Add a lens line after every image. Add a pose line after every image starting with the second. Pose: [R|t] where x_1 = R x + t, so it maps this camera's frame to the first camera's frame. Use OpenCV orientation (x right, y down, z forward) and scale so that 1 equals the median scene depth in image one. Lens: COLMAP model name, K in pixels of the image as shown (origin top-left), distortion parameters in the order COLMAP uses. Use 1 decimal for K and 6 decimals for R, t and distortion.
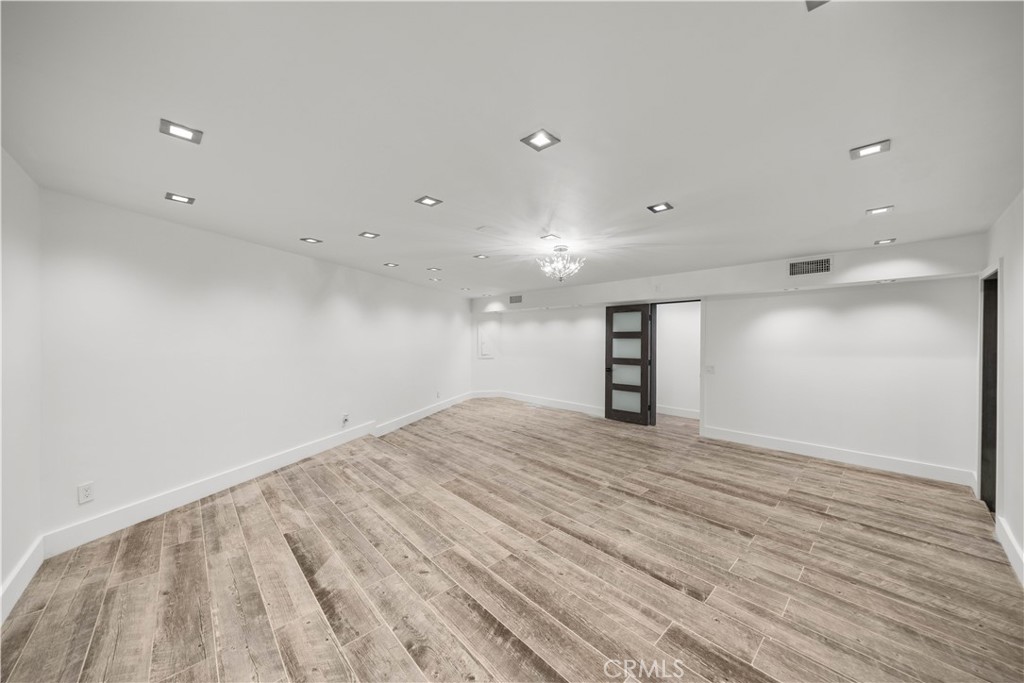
lens RADIAL K [[357.2, 0, 507.6], [0, 357.2, 340.2], [0, 0, 1]] dist [0.002288, 0.000199]
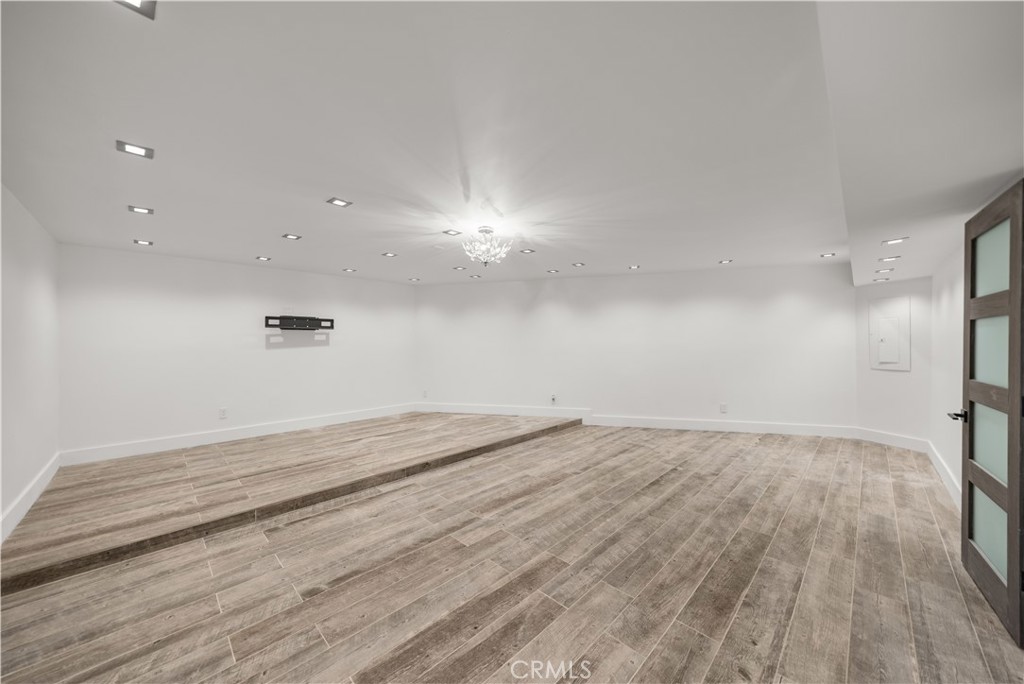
lens RADIAL K [[357.2, 0, 508.0], [0, 357.2, 342.3], [0, 0, 1]] dist [0.002288, 0.000199]
pose [[0.049085, -0.001950, -0.998793, 1.440912], [-0.005040, 0.999985, -0.002200, 0.042306], [0.998782, 0.005142, 0.049074, 1.393194]]
